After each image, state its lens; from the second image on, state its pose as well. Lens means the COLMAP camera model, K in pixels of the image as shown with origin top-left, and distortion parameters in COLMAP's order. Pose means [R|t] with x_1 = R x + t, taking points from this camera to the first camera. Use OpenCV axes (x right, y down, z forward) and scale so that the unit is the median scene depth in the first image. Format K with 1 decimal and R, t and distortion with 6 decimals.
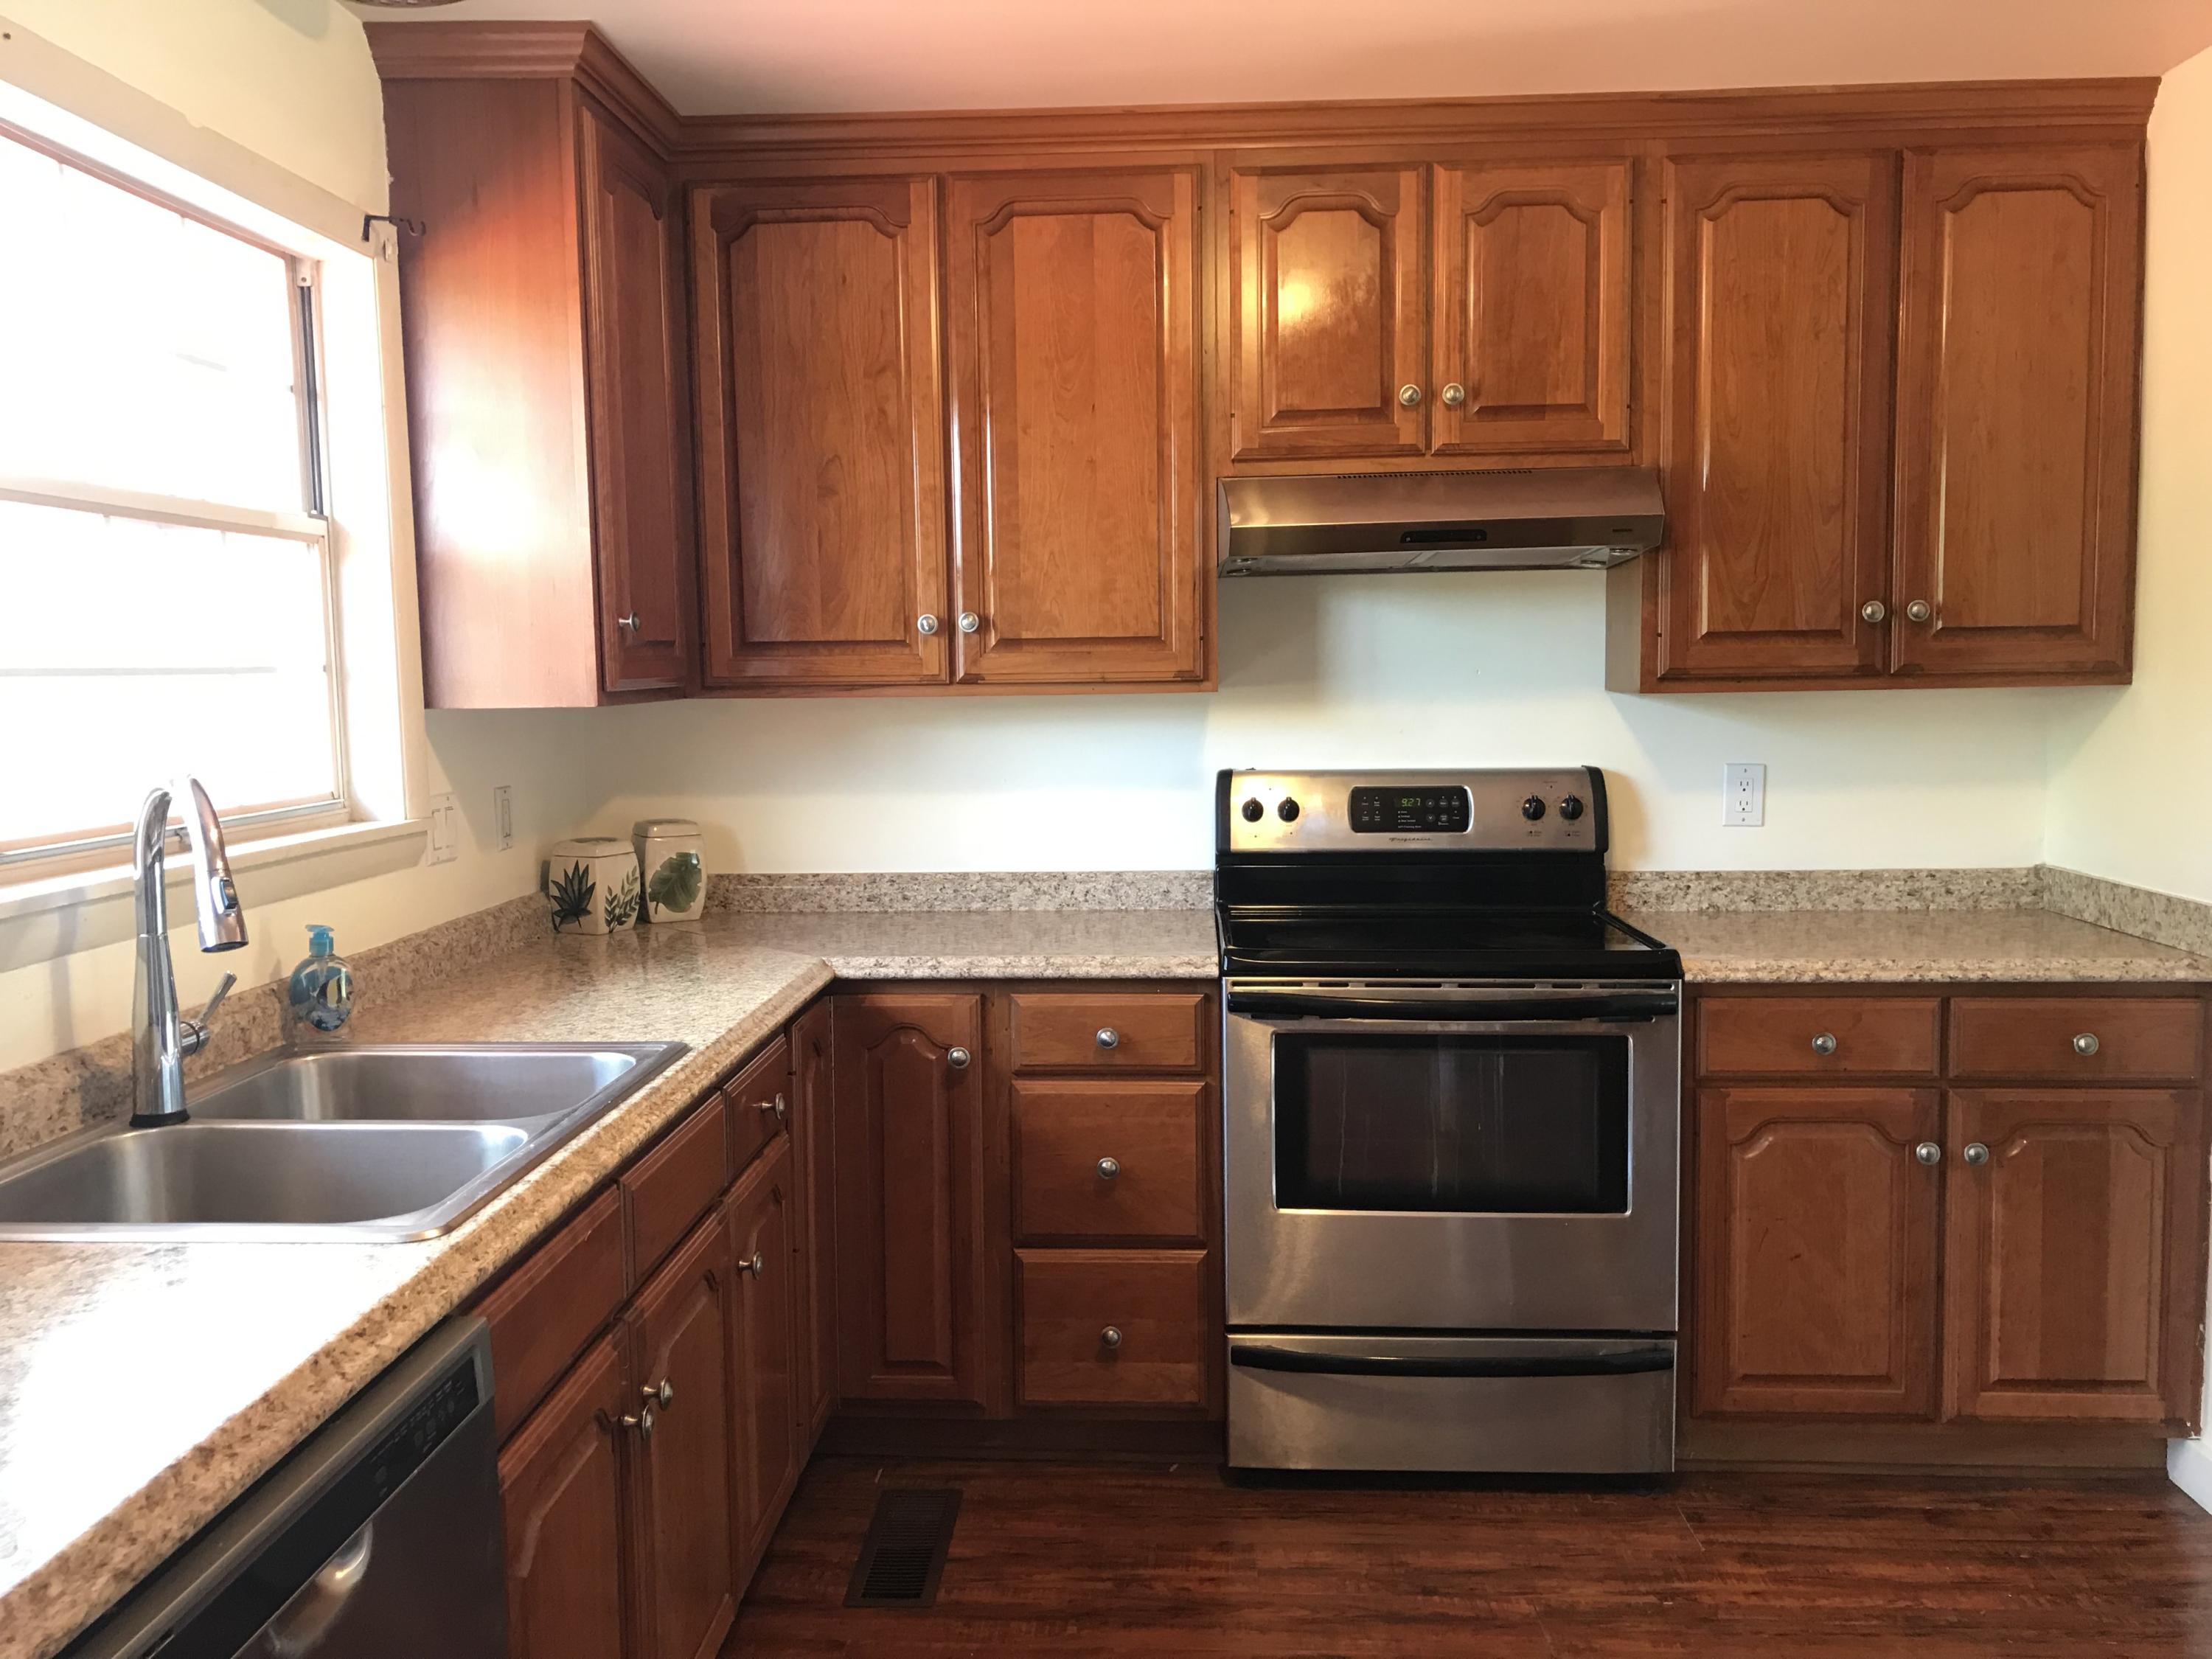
lens RADIAL K [[1832.1, 0, 1058.1], [0, 1832.1, 822.4], [0, 0, 1]] dist [0.028700, -0.028758]
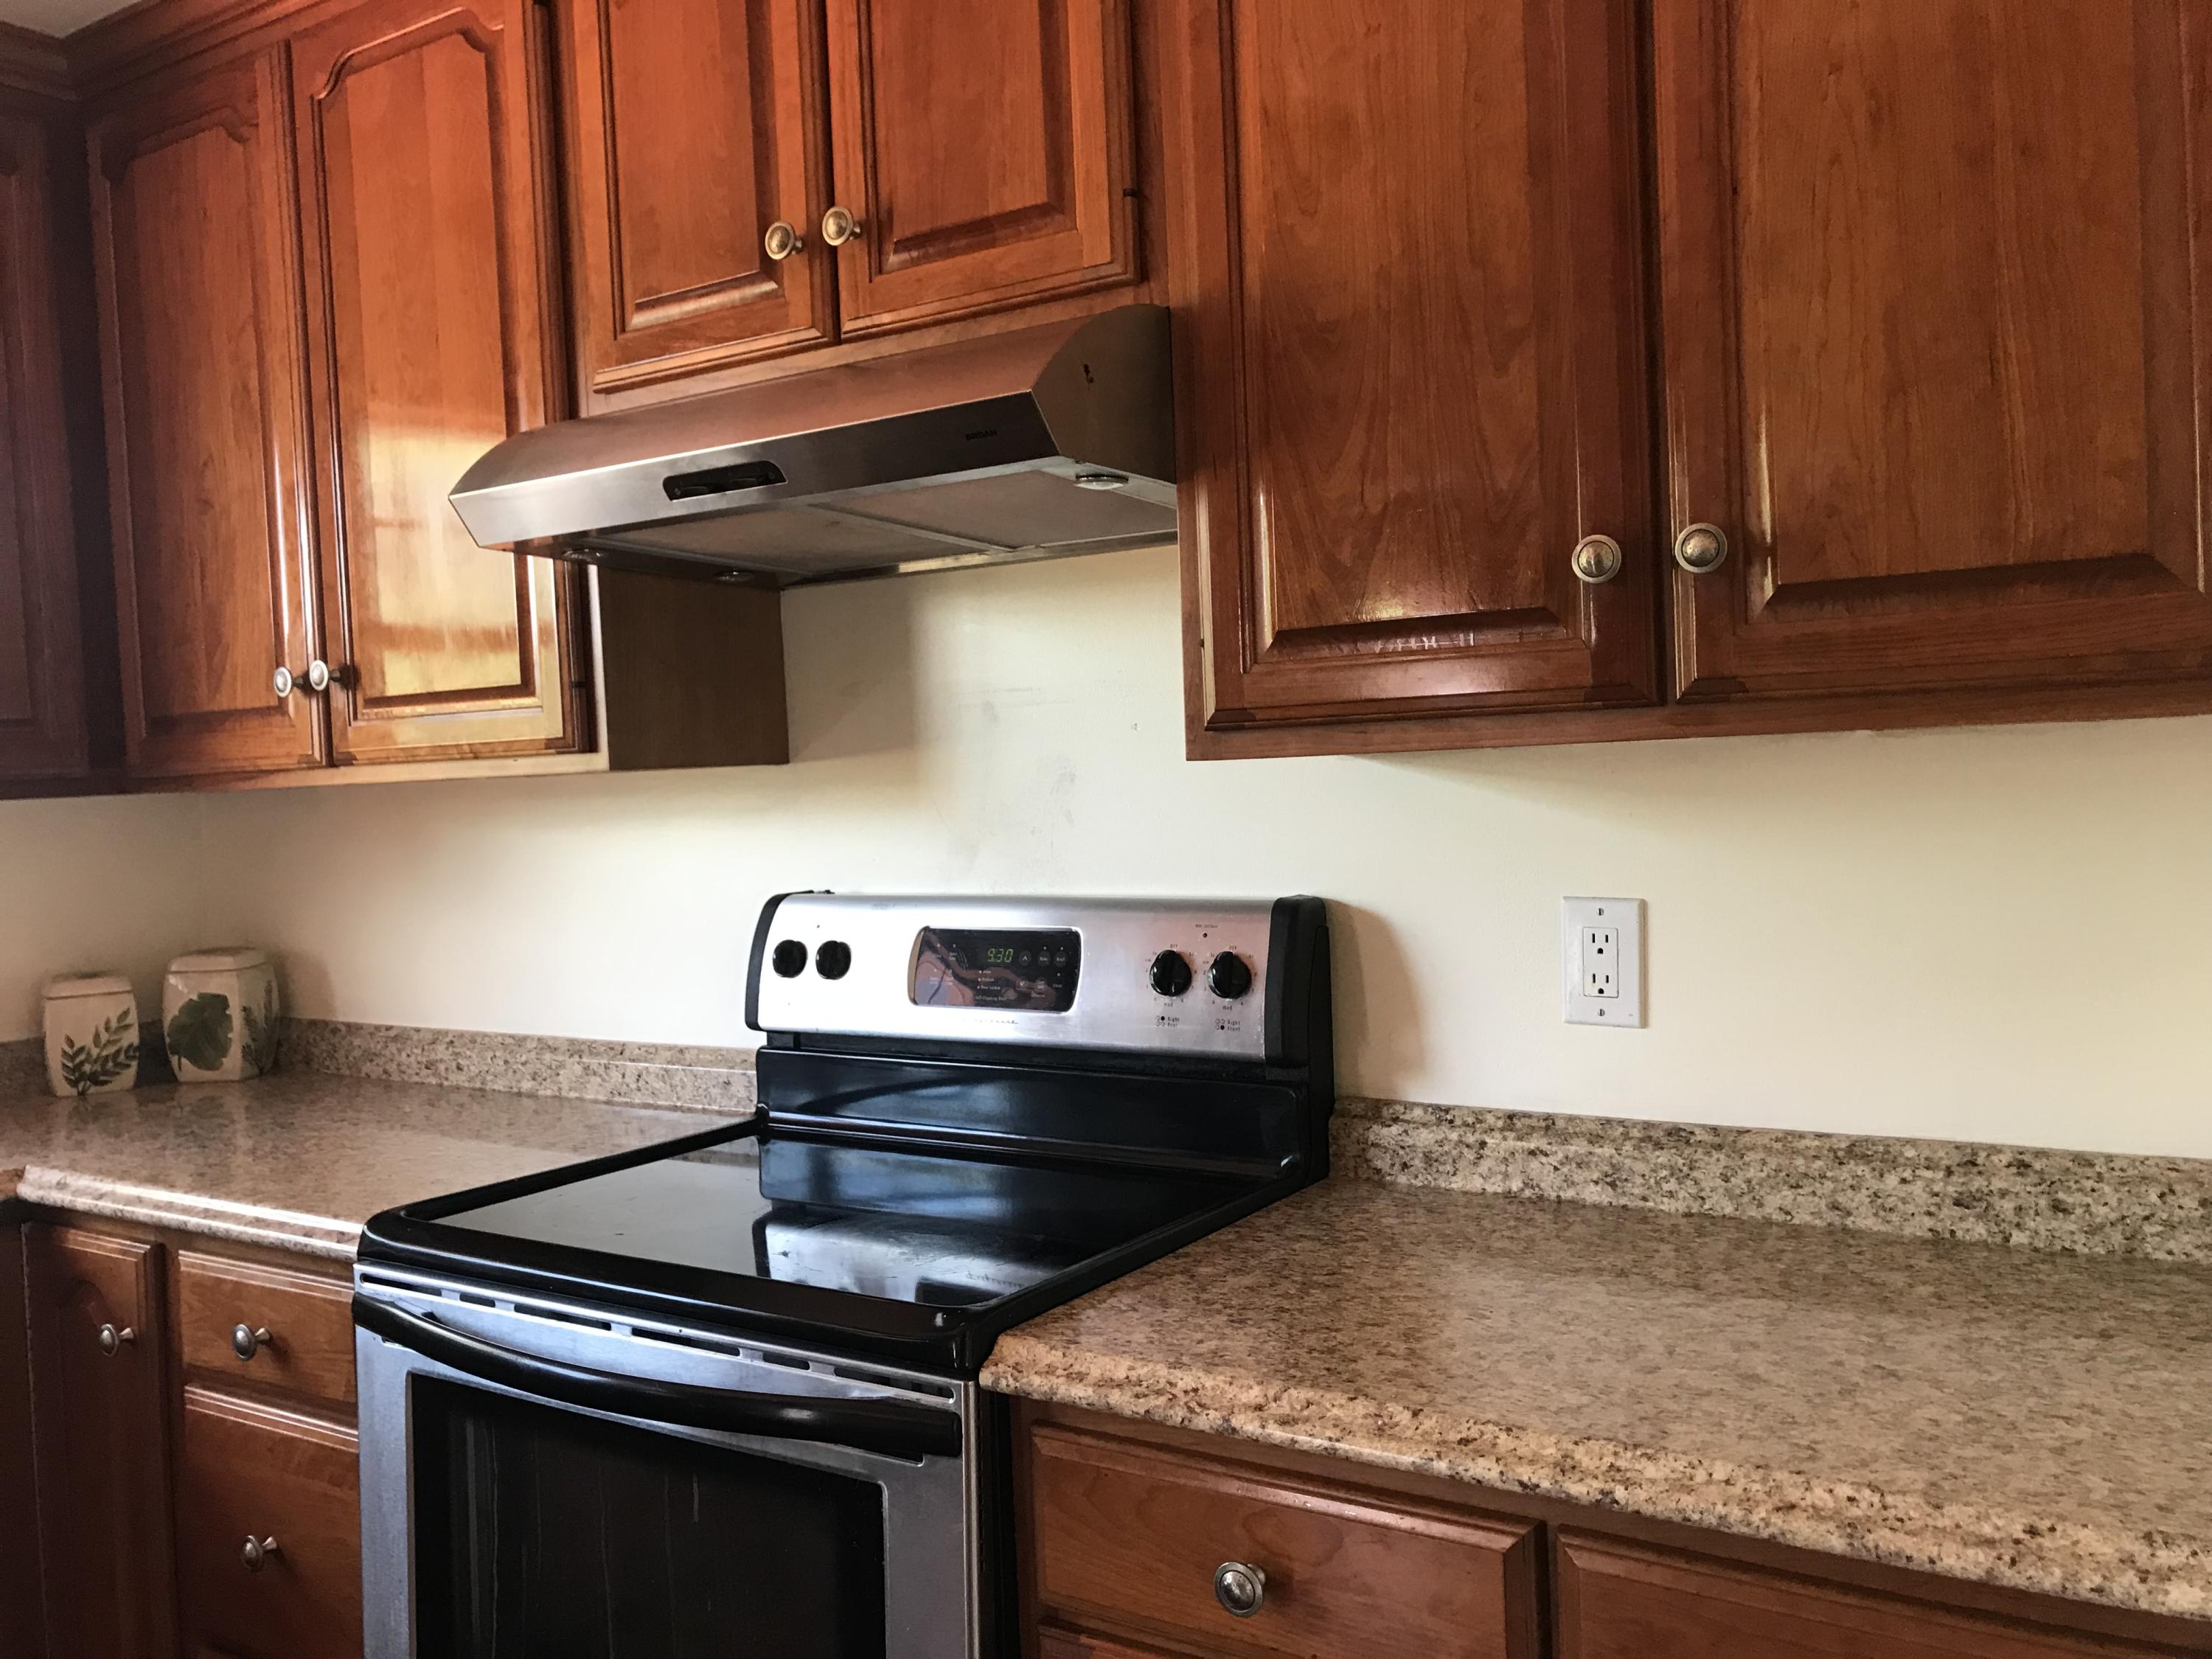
lens RADIAL K [[1832.1, 0, 1097.4], [0, 1832.1, 815.5], [0, 0, 1]] dist [0.028700, -0.028758]
pose [[0.863381, -0.008374, -0.504484, 0.569235], [-0.012881, 0.999171, -0.038630, -0.037032], [0.504389, 0.039851, 0.862557, 0.582891]]
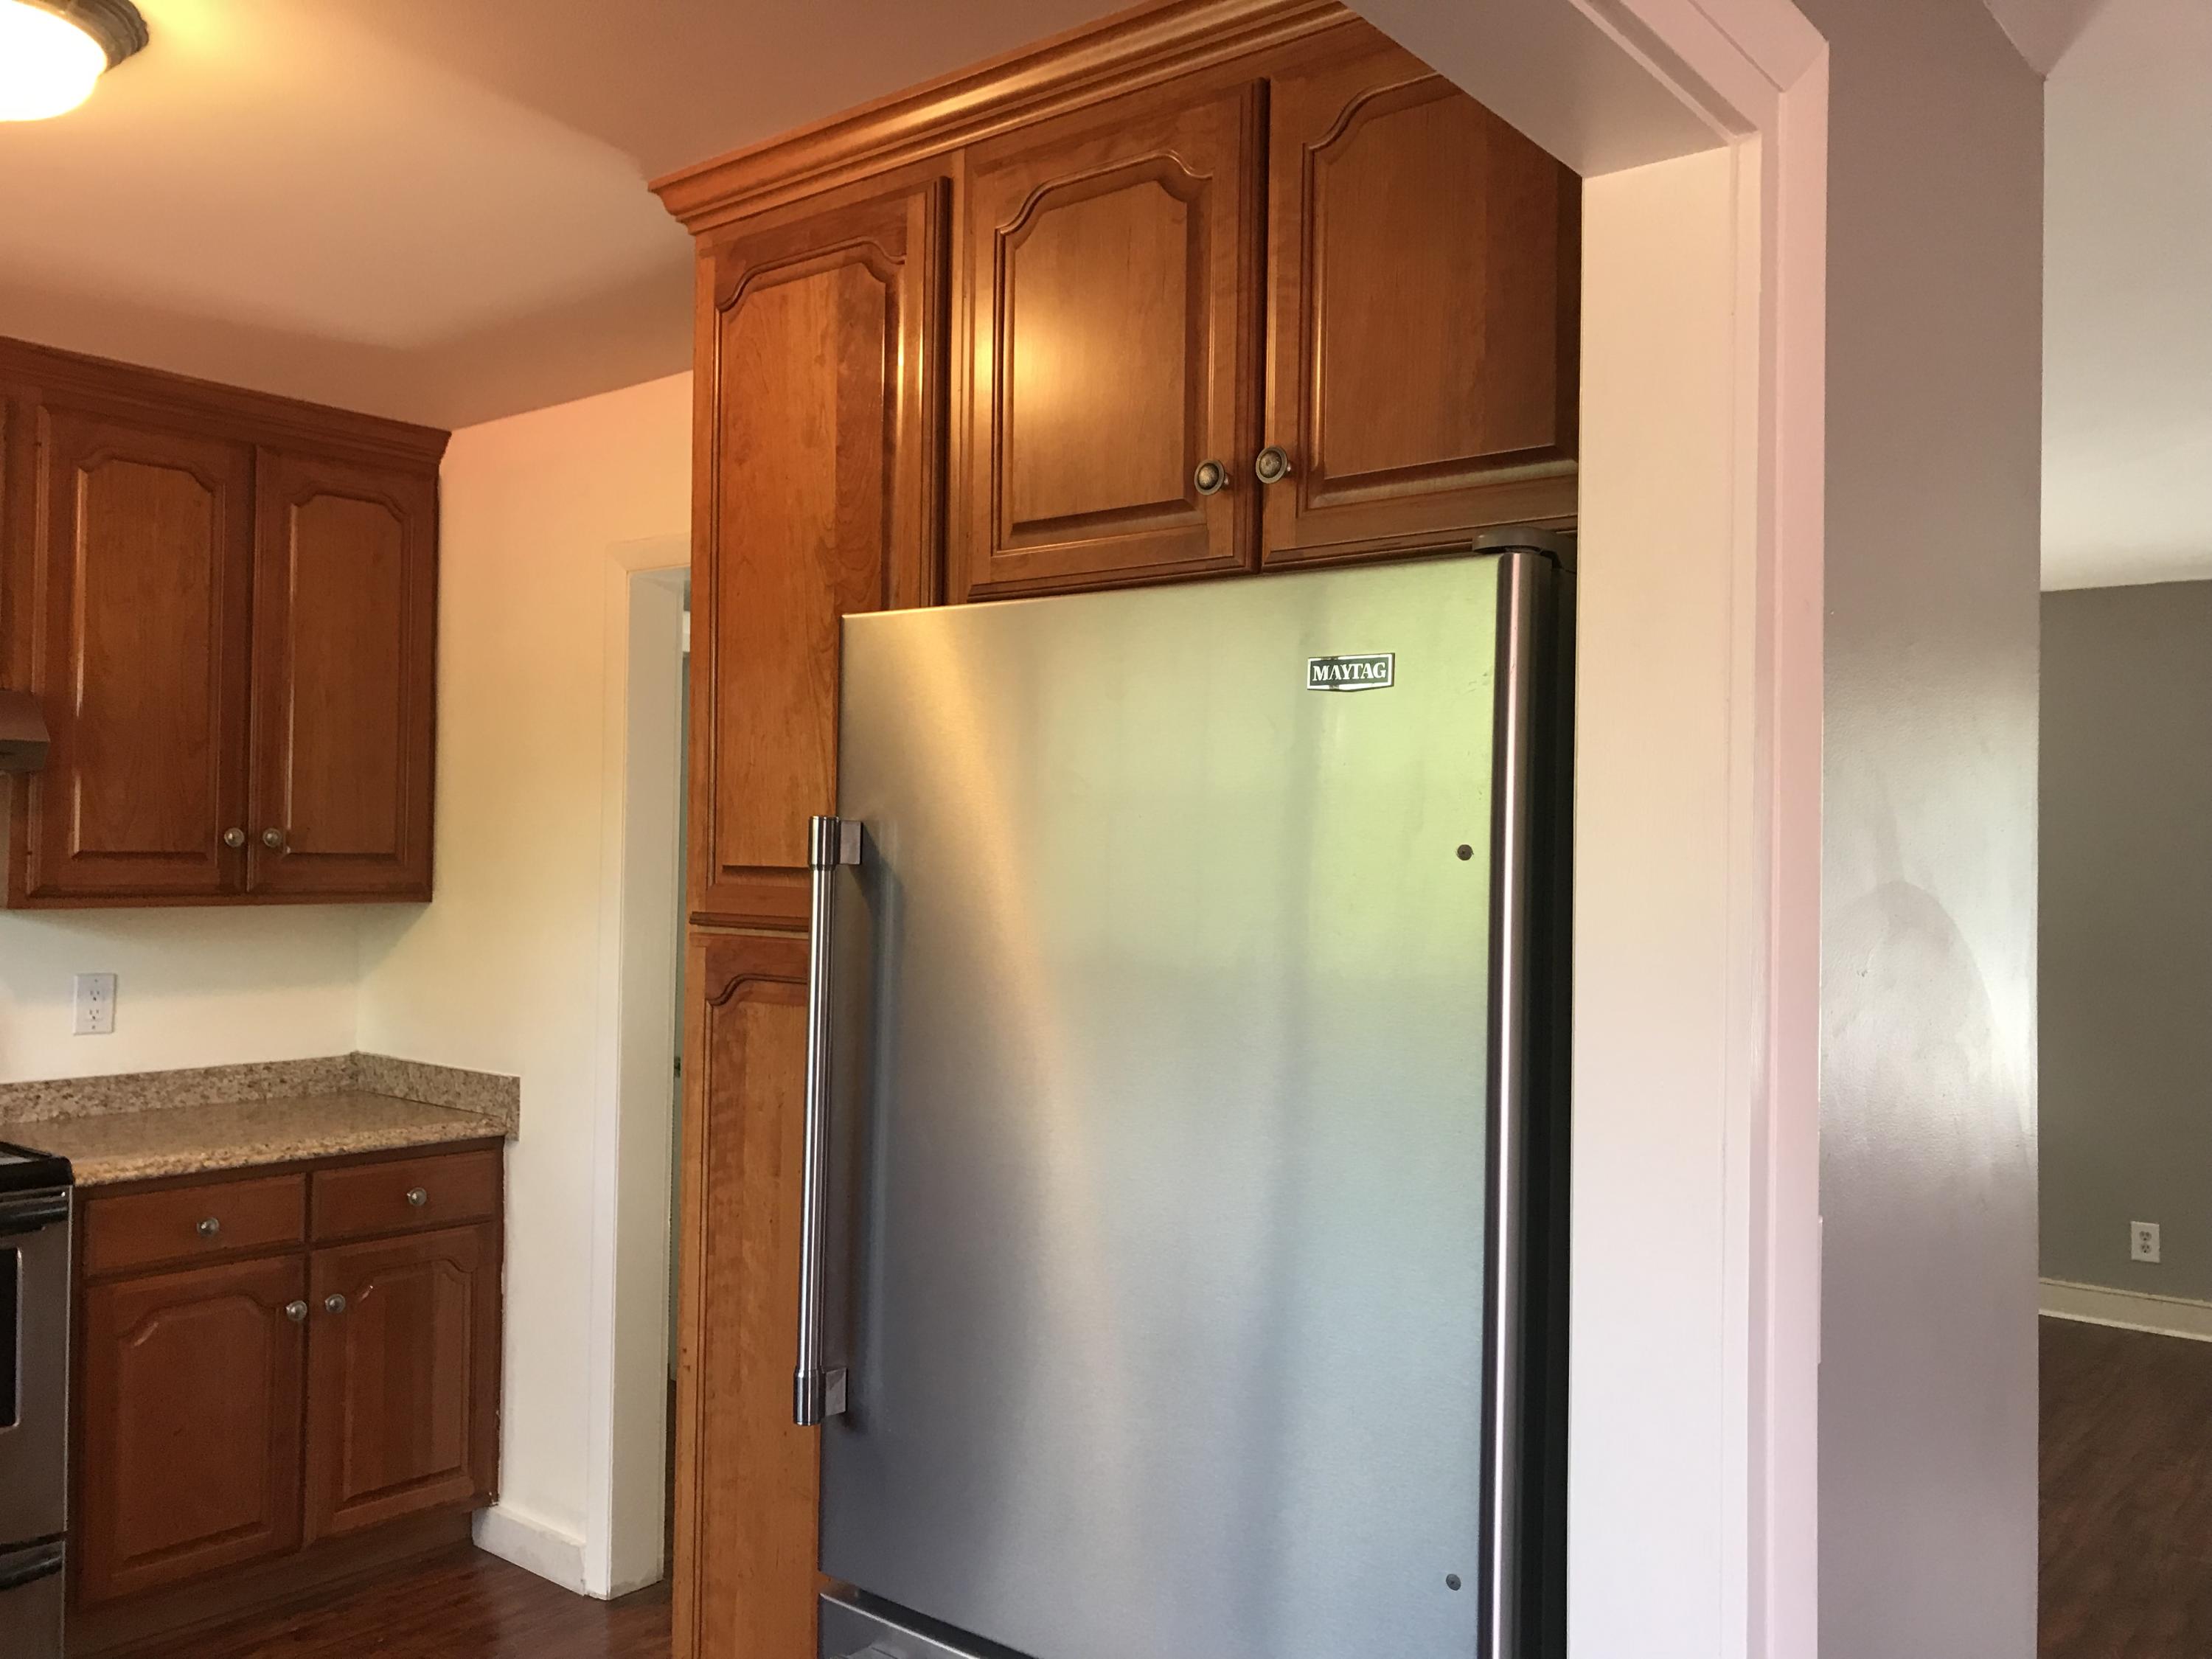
lens RADIAL K [[1832.1, 0, 1142.9], [0, 1832.1, 831.4], [0, 0, 1]] dist [0.028700, -0.028758]
pose [[0.566491, 0.035365, 0.823309, -0.177035], [0.044349, 0.996323, -0.073312, -0.010390], [-0.822874, 0.078043, 0.562839, -0.101188]]
